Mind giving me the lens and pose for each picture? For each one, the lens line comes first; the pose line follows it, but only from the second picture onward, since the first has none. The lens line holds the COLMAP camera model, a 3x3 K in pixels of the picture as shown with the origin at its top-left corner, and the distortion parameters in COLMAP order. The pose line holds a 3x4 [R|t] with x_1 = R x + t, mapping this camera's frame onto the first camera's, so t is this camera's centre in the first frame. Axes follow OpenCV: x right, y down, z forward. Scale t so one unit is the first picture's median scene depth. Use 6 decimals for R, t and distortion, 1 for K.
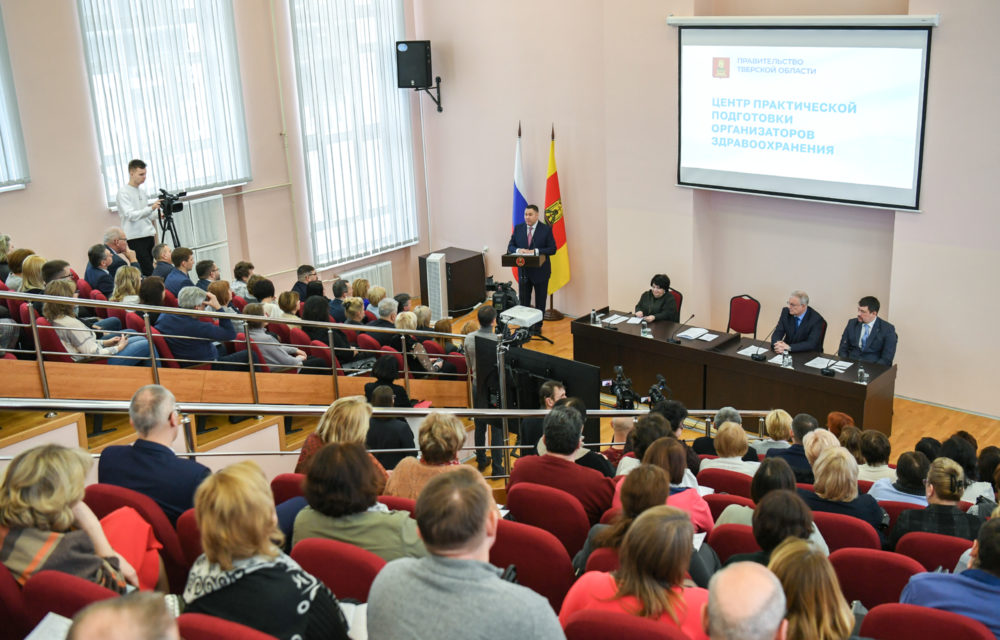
lens RADIAL K [[1069.6, 0, 500.0], [0, 1069.6, 320.0], [0, 0, 1]] dist [-0.075672, -0.008969]
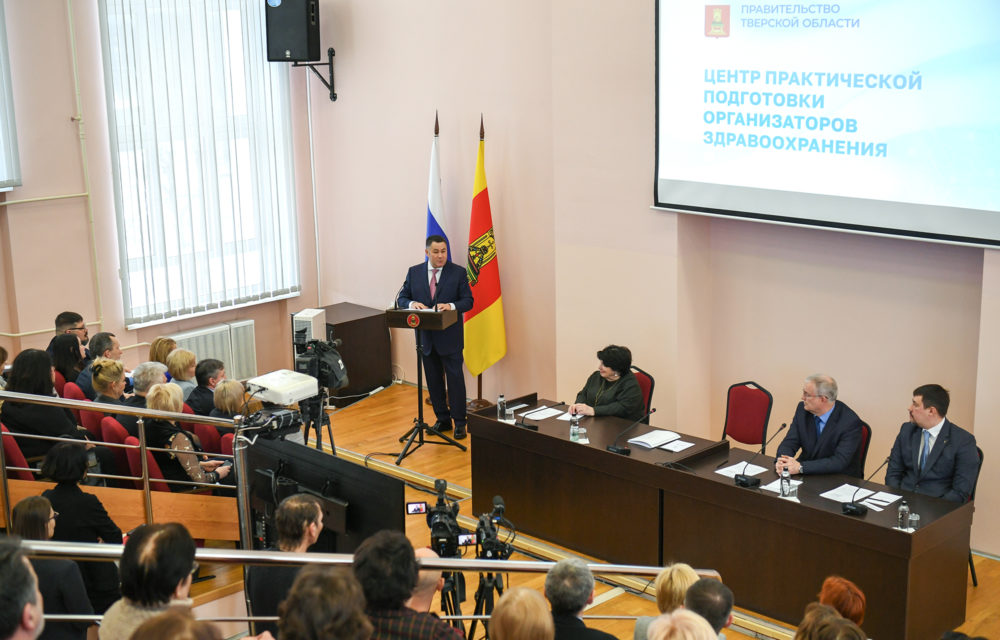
lens RADIAL K [[1415.1, 0, 500.0], [0, 1415.1, 320.0], [0, 0, 1]] dist [-0.063286, -0.008949]
pose [[0.998279, 0.034879, -0.047148, 0.126251], [-0.038538, 0.996124, -0.079069, 0.011901], [0.044207, 0.080750, 0.995754, 0.172317]]
